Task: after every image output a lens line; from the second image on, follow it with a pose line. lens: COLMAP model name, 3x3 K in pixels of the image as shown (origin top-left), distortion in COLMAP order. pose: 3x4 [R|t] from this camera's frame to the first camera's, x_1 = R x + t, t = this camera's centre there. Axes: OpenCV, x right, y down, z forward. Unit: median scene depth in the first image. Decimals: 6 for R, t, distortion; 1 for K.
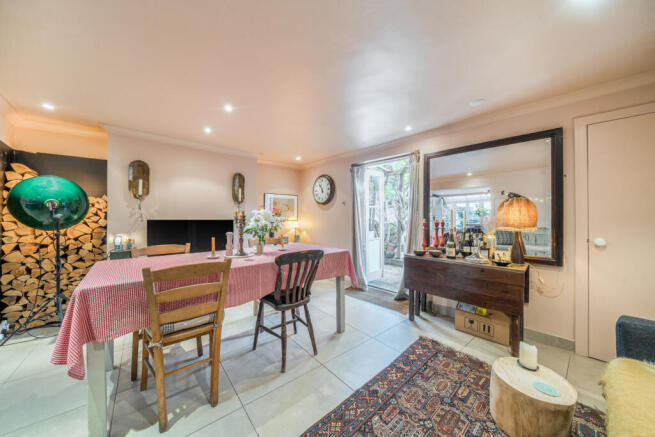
lens RADIAL K [[224.7, 0, 326.4], [0, 224.7, 216.9], [0, 0, 1]] dist [0.001405, 0.000031]
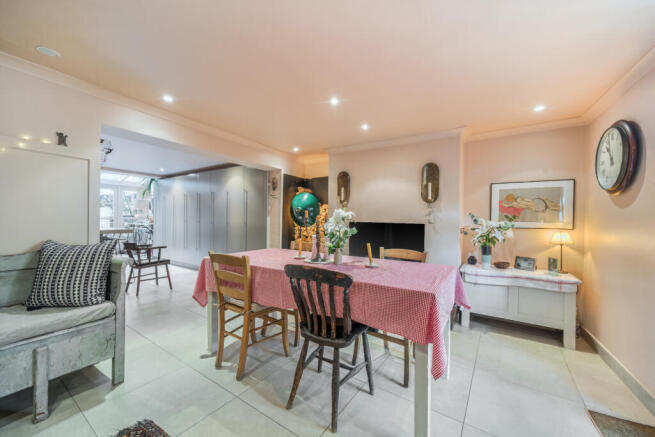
lens RADIAL K [[262.8, 0, 327.8], [0, 262.8, 220.5], [0, 0, 1]] dist [-0.003417, -0.000078]
pose [[0.265449, 0.010049, -0.964073, 0.405059], [-0.013612, 0.999885, 0.006675, -0.001086], [0.964029, 0.011351, 0.265555, 0.469451]]
